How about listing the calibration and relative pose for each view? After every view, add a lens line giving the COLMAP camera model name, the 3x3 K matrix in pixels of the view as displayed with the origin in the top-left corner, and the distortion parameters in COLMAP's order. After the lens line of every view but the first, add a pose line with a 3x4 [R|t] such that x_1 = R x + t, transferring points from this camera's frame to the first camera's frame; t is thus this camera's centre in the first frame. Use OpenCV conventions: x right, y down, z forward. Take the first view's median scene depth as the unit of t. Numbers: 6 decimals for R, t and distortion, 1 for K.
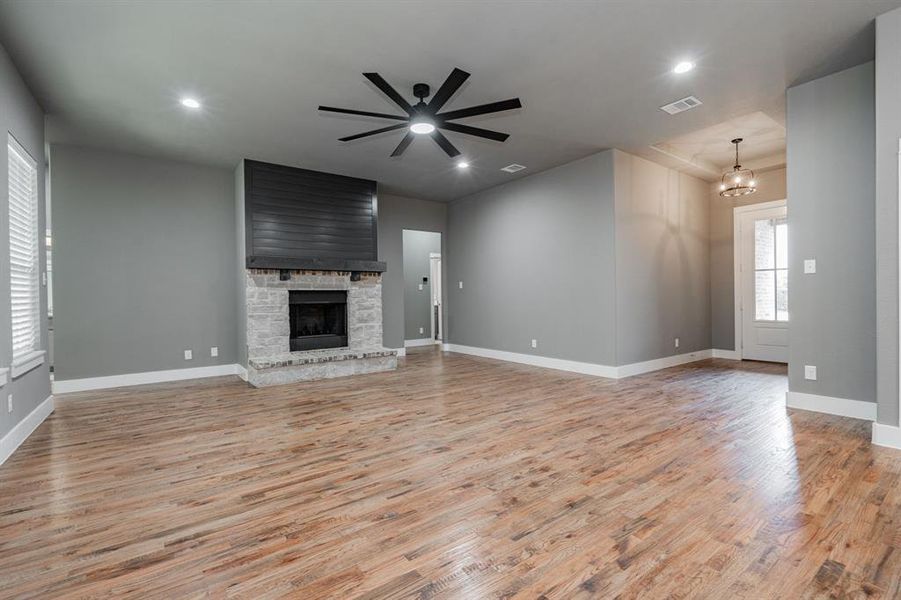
lens RADIAL K [[406.3, 0, 450.5], [0, 406.3, 300.0], [0, 0, 1]] dist [-0.004731, 0.000254]
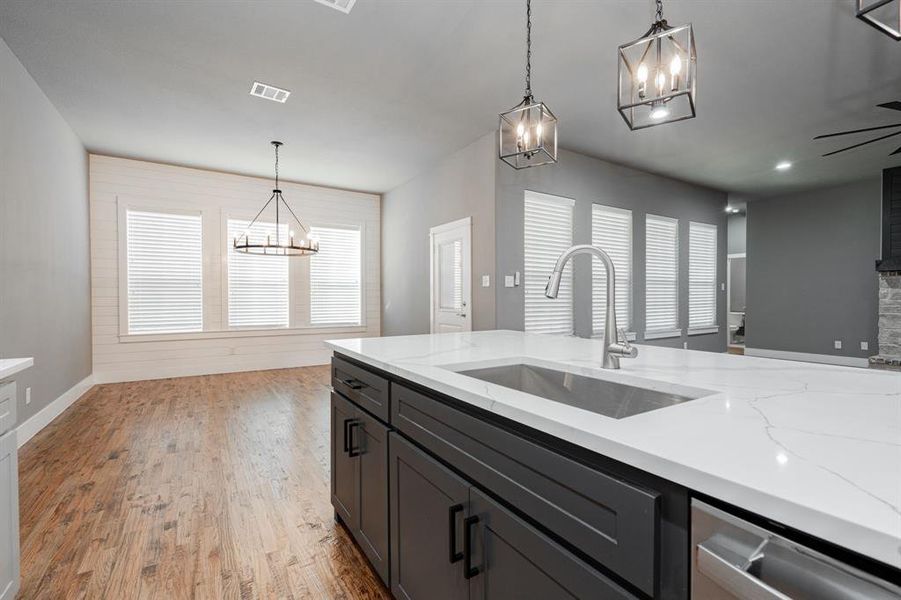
lens RADIAL K [[404.5, 0, 450.7], [0, 404.5, 301.3], [0, 0, 1]] dist [-0.002220, 0.000228]
pose [[-0.073014, 0.024187, -0.997038, 0.653087], [-0.002313, 0.999699, 0.024421, -0.021062], [0.997328, 0.004089, -0.072936, -0.062167]]
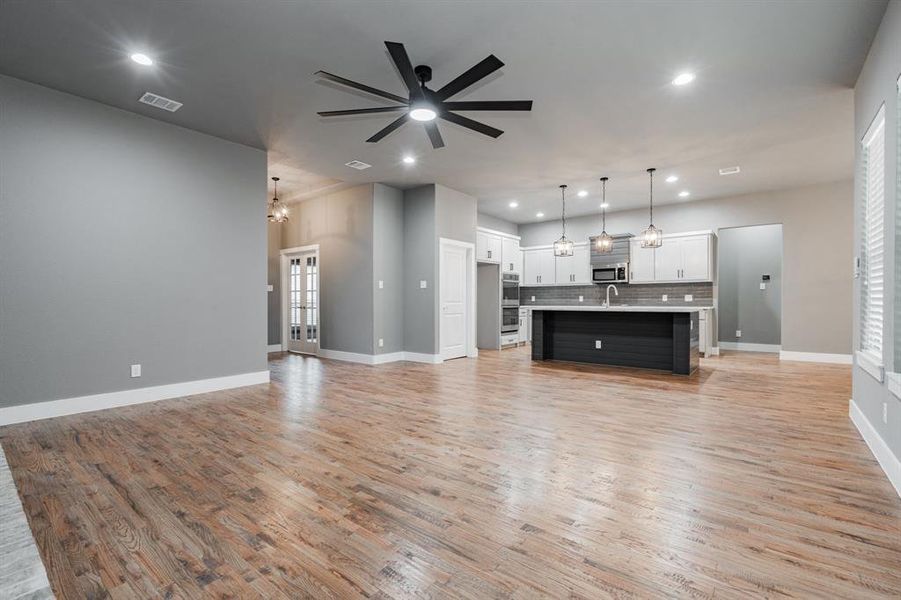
lens RADIAL K [[404.5, 0, 450.7], [0, 404.5, 301.3], [0, 0, 1]] dist [-0.002220, 0.000228]
pose [[-0.261065, 0.008654, 0.965282, -0.653468], [0.010312, 0.999928, -0.006176, 0.004791], [-0.965266, 0.008341, -0.261136, 0.798341]]
